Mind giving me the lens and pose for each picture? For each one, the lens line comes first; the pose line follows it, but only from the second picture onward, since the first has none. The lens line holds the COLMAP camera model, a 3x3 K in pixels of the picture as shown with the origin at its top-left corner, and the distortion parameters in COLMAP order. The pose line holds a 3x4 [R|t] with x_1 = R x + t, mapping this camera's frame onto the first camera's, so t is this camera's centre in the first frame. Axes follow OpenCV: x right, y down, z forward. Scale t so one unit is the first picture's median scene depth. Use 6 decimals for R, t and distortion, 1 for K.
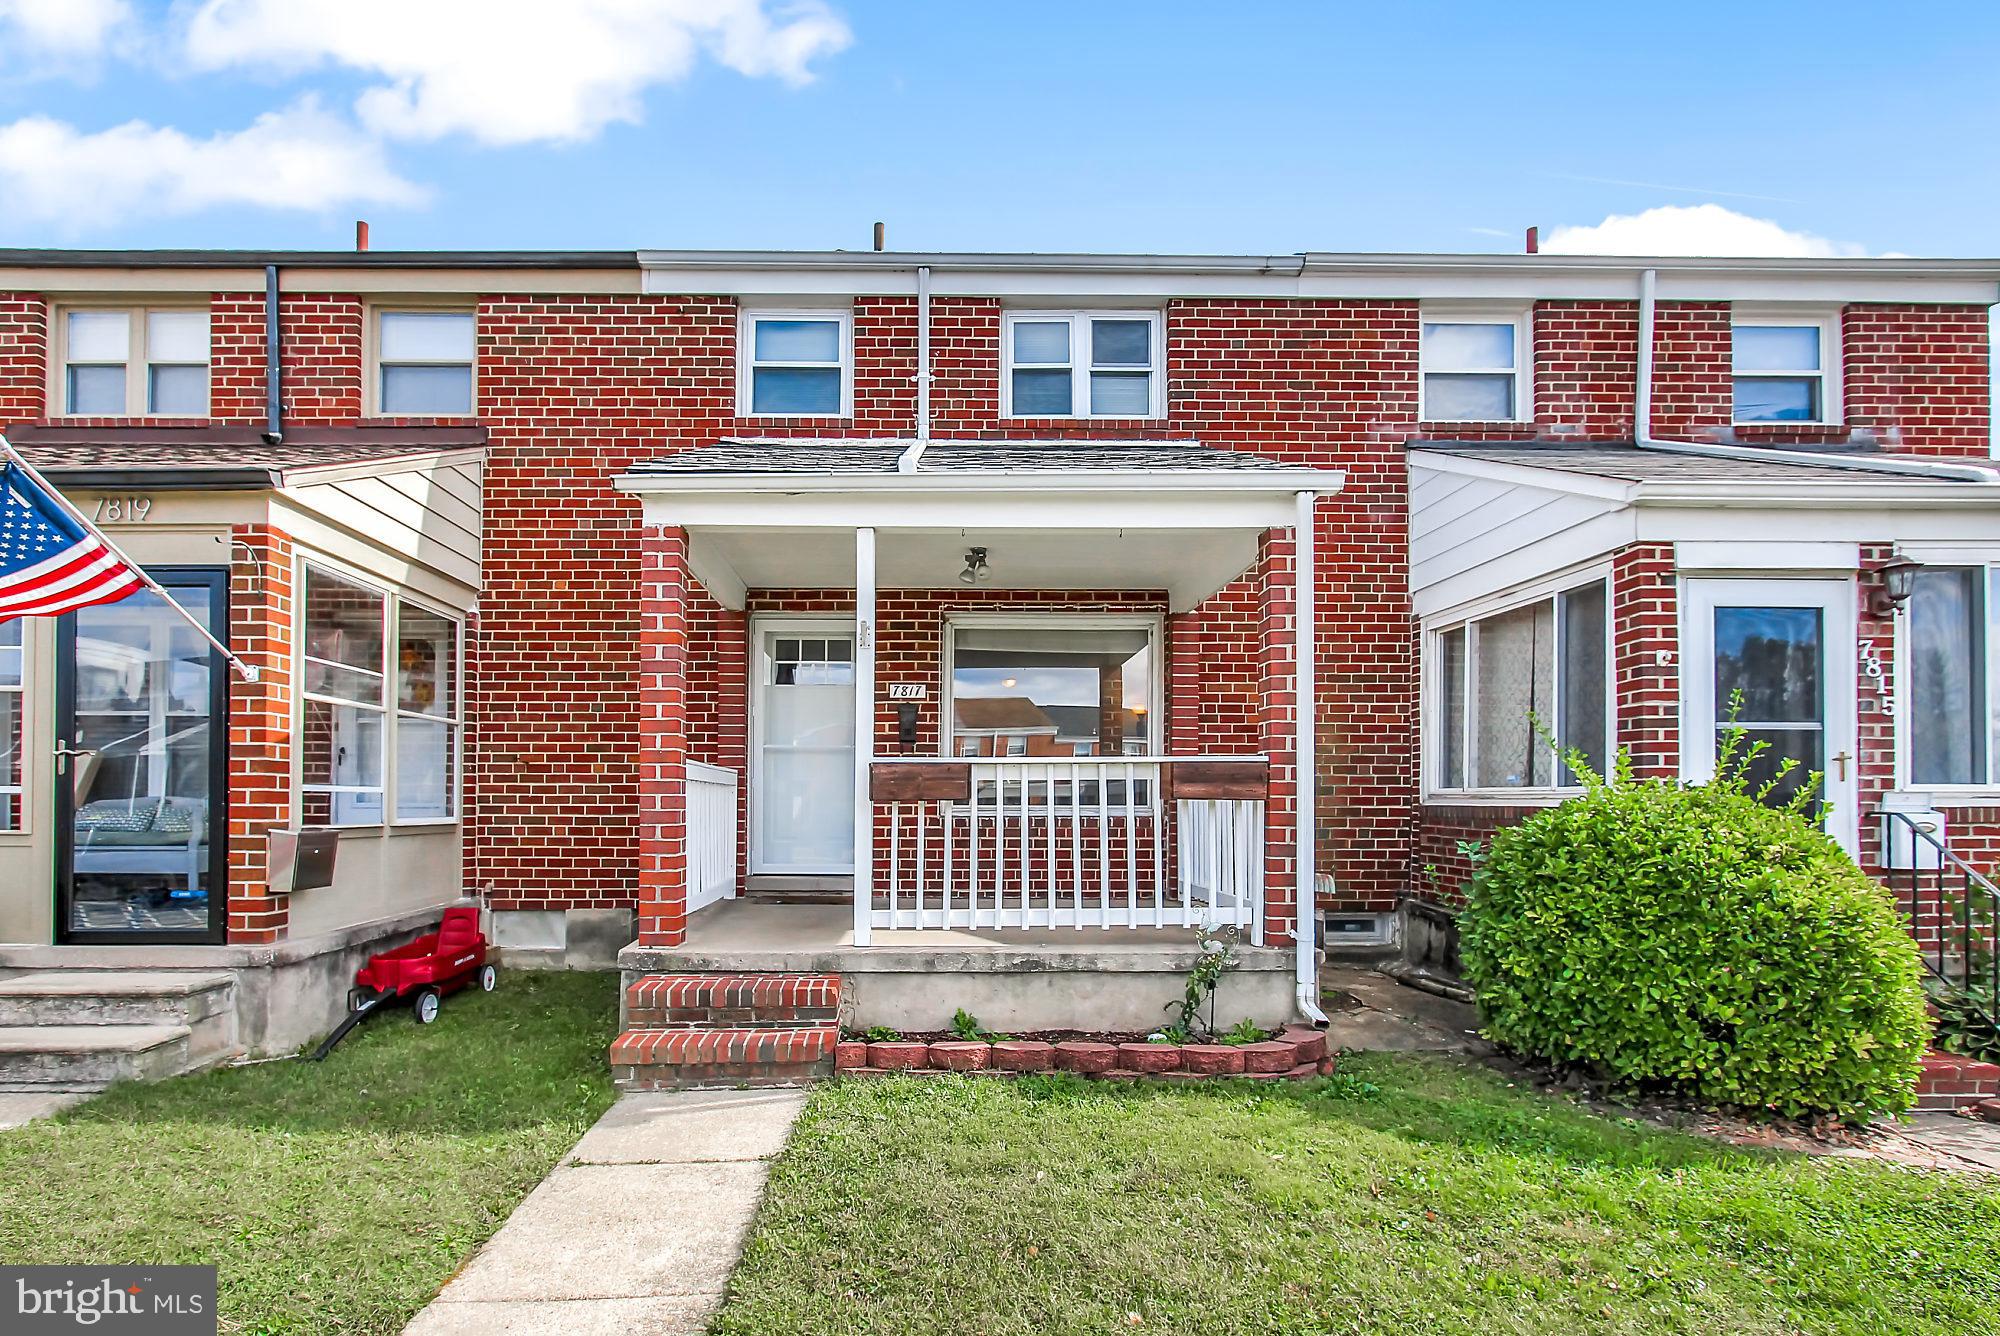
lens RADIAL K [[953.2, 0, 1000.0], [0, 953.2, 668.0], [0, 0, 1]] dist [-0.005724, 0.006957]
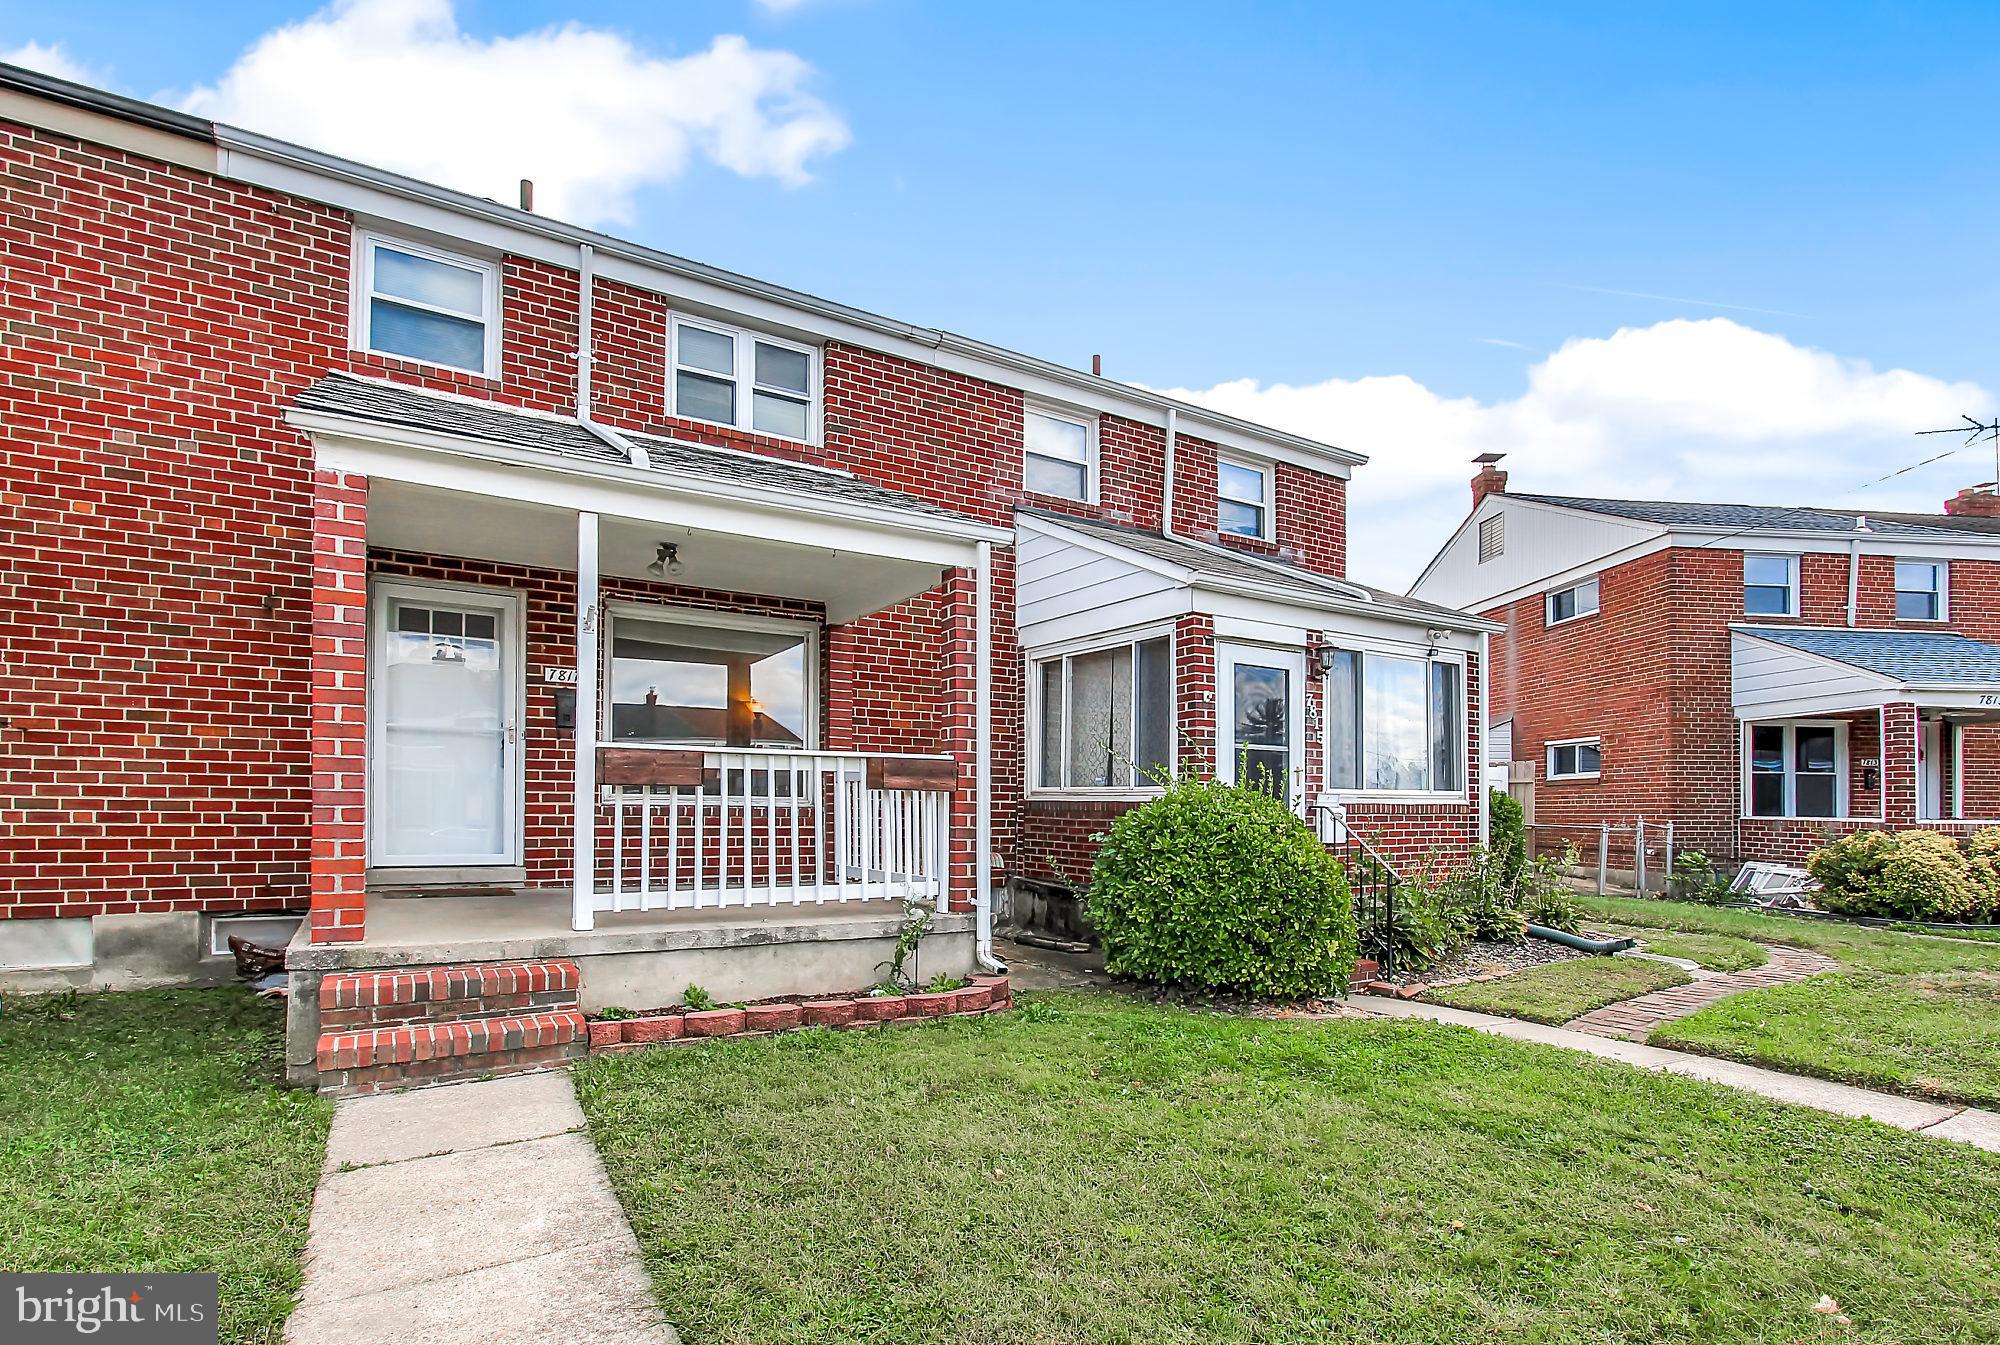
lens RADIAL K [[928.8, 0, 998.6], [0, 928.8, 627.1], [0, 0, 1]] dist [-0.006139, 0.000225]
pose [[0.873113, 0.103047, 0.476503, -0.203401], [-0.079957, 0.994439, -0.068547, 0.005250], [-0.480917, 0.021749, 0.876496, -0.055367]]
